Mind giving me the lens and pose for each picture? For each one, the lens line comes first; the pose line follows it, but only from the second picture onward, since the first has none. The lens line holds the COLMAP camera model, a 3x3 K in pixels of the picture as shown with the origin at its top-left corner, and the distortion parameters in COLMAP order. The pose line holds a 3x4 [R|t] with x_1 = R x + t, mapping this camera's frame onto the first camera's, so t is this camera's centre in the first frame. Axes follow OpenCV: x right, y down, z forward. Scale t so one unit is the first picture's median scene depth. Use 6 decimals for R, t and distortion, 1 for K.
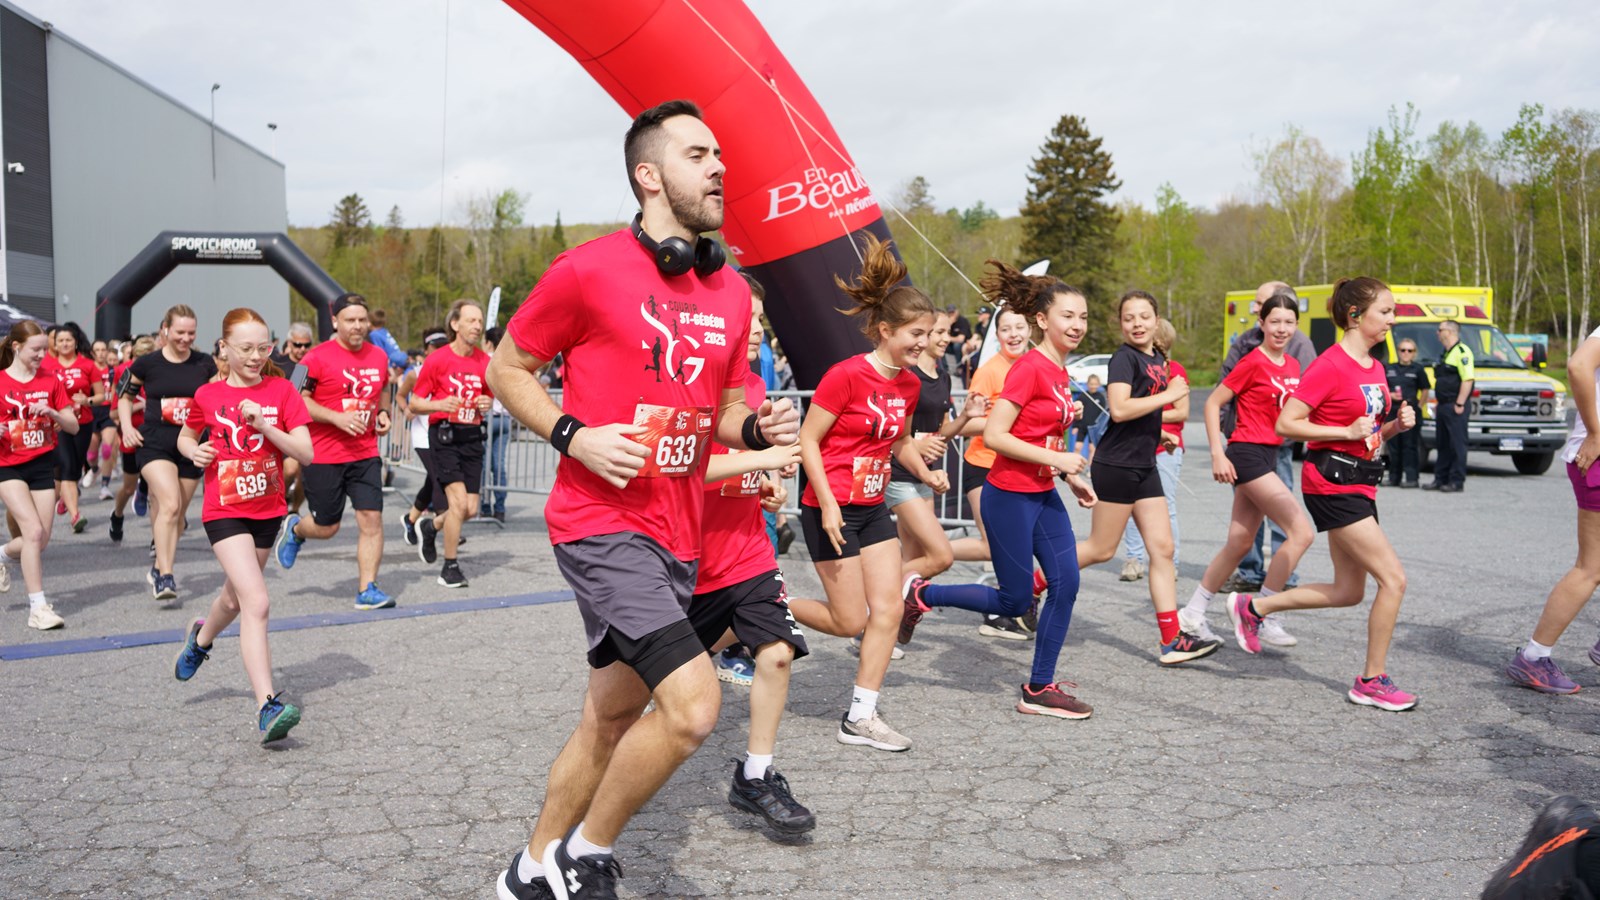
lens RADIAL K [[1625.4, 0, 800.0], [0, 1625.4, 450.0], [0, 0, 1]] dist [0.058645, -0.214556]
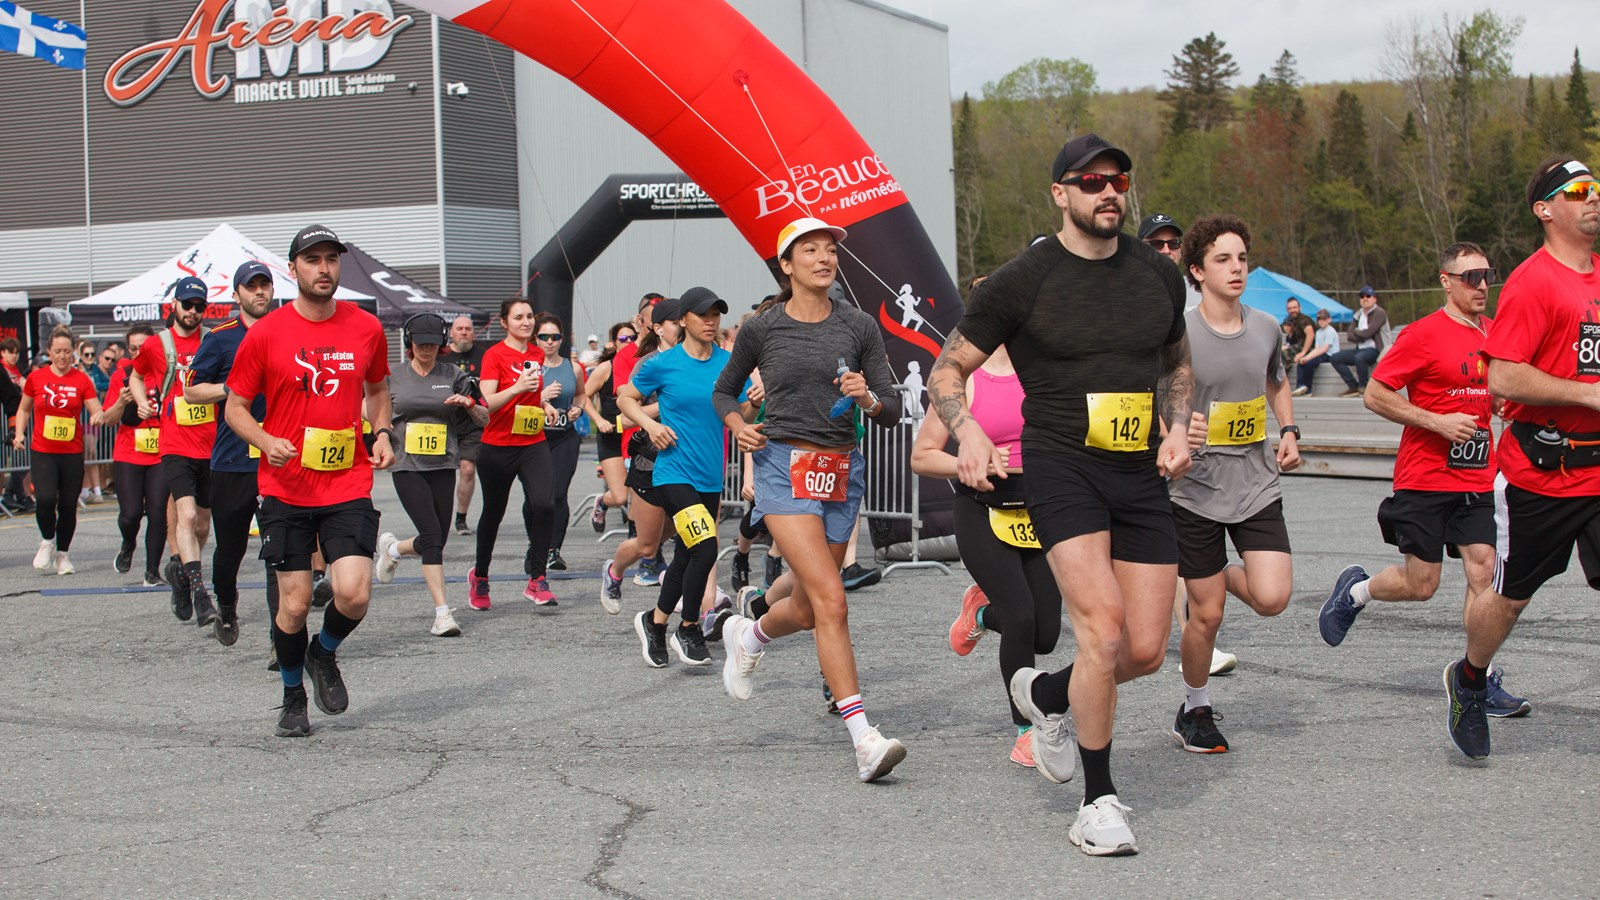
lens RADIAL K [[3408.1, 0, 800.0], [0, 3408.1, 450.0], [0, 0, 1]] dist [-0.319575, 0.287377]
pose [[0.905875, -0.005940, -0.423503, 0.317334], [-0.002181, 0.999823, -0.018689, 0.014382], [0.423539, 0.017854, 0.905702, -0.315582]]
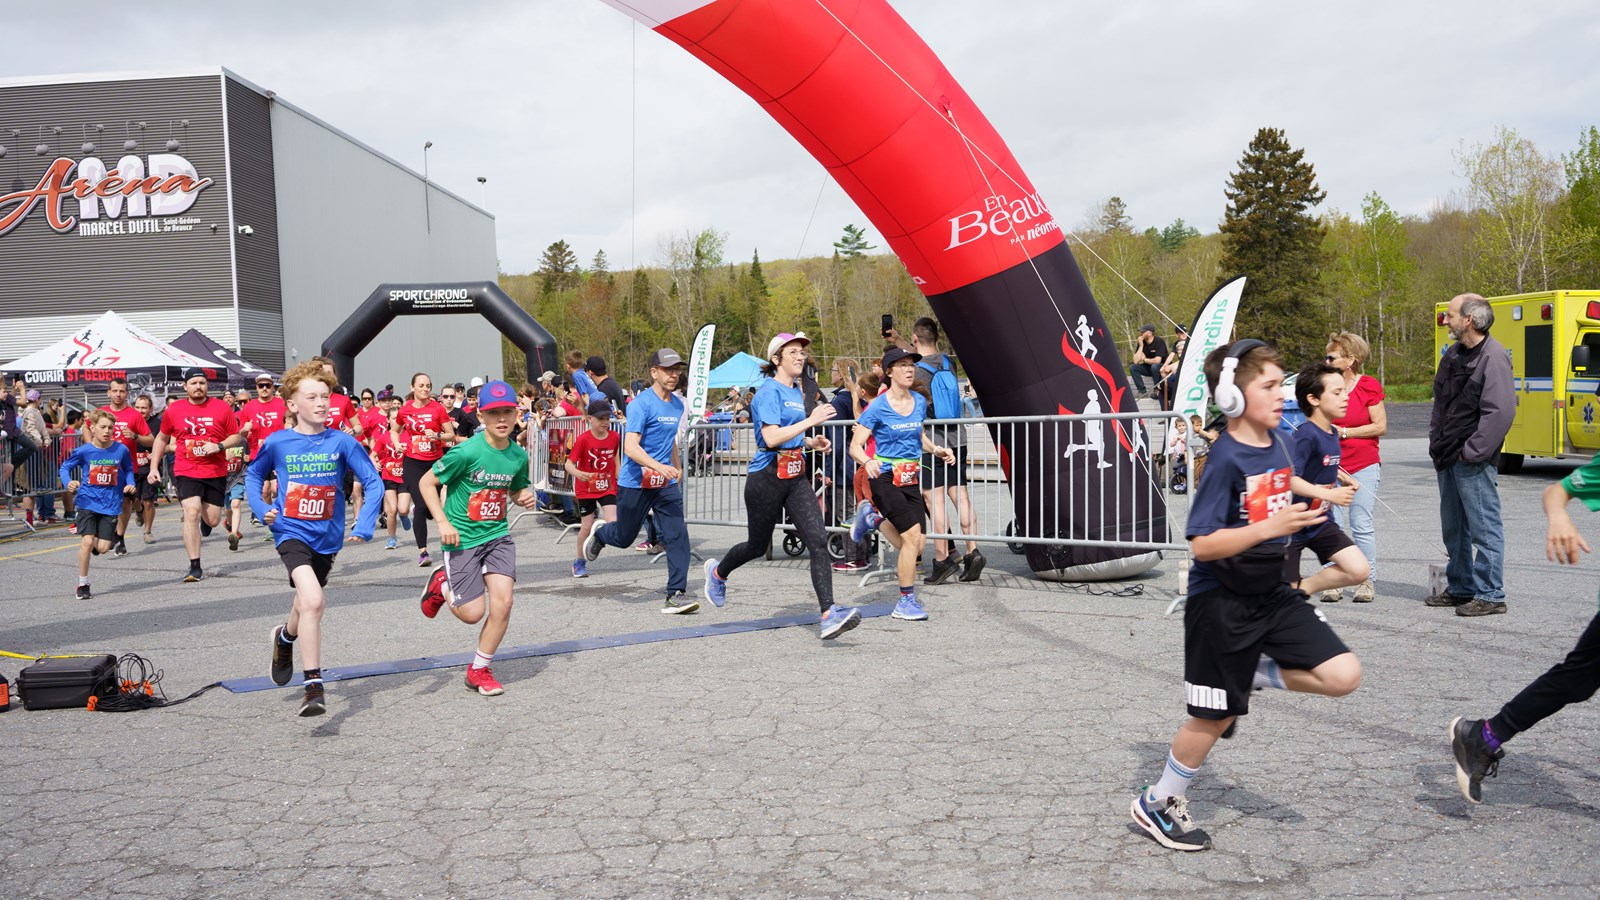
lens RADIAL K [[1621.1, 0, 798.8], [0, 1621.1, 448.3], [0, 0, 1]] dist [0.045840, -0.210854]
pose [[0.991830, -0.028010, -0.124451, 0.003457], [0.025596, 0.999453, -0.020950, 0.000252], [0.124970, 0.017593, 0.992005, -0.002716]]
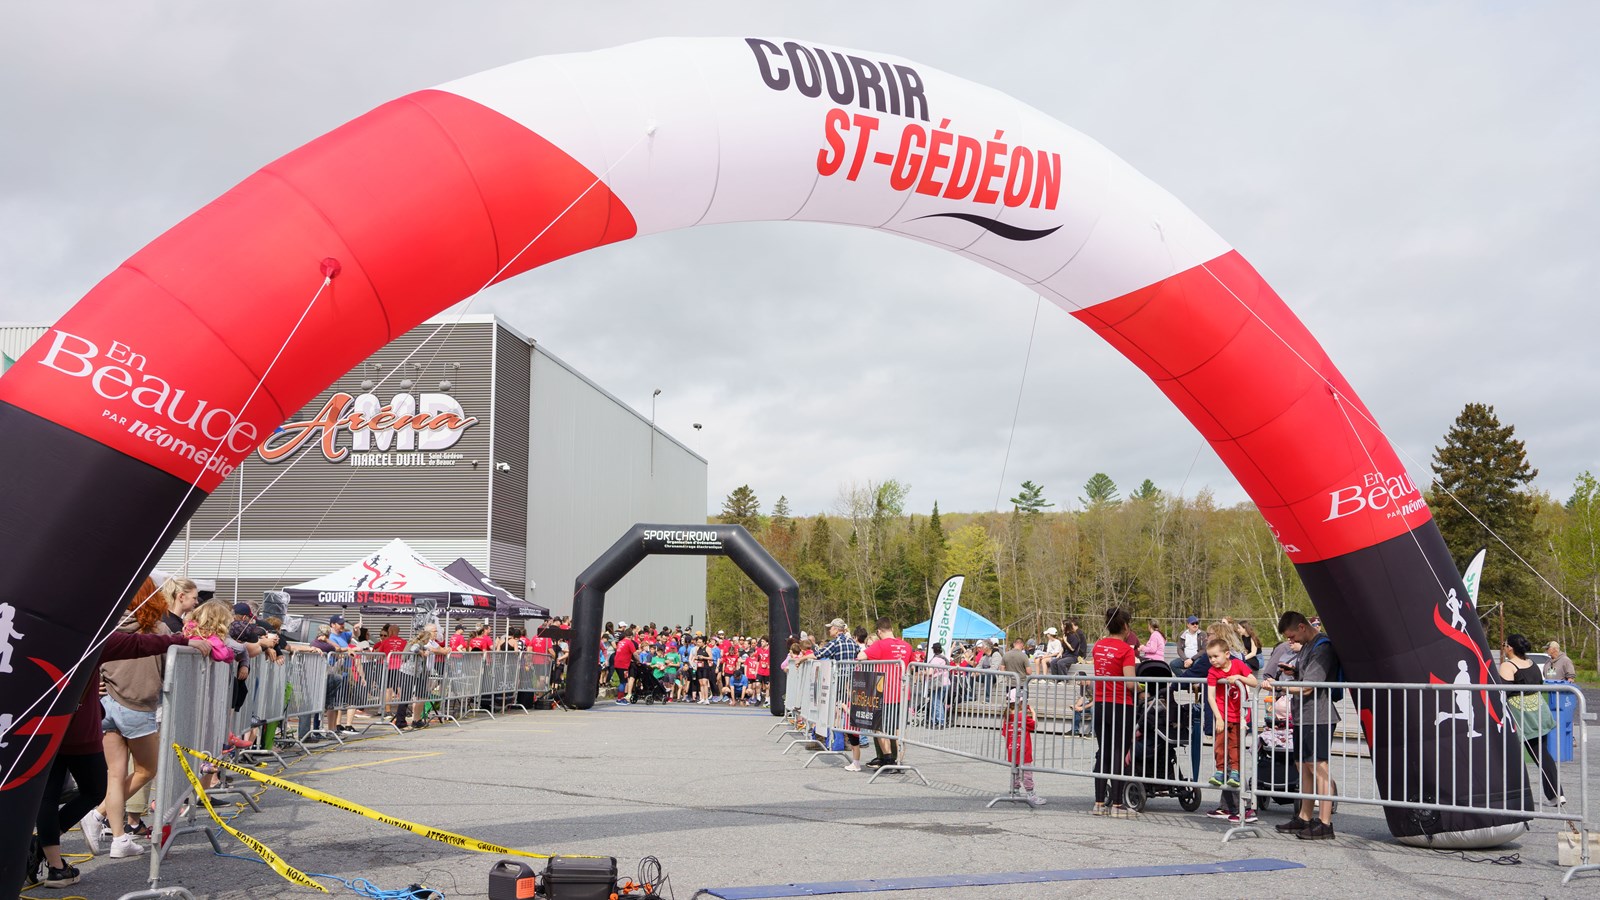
lens RADIAL K [[1625.6, 0, 799.9], [0, 1625.6, 442.5], [0, 0, 1]] dist [0.056372, -0.214008]
pose [[0.976578, -0.009452, -0.214955, -0.045735], [-0.029415, 0.983790, -0.176895, 0.003025], [0.213142, 0.179075, 0.960470, -0.041457]]
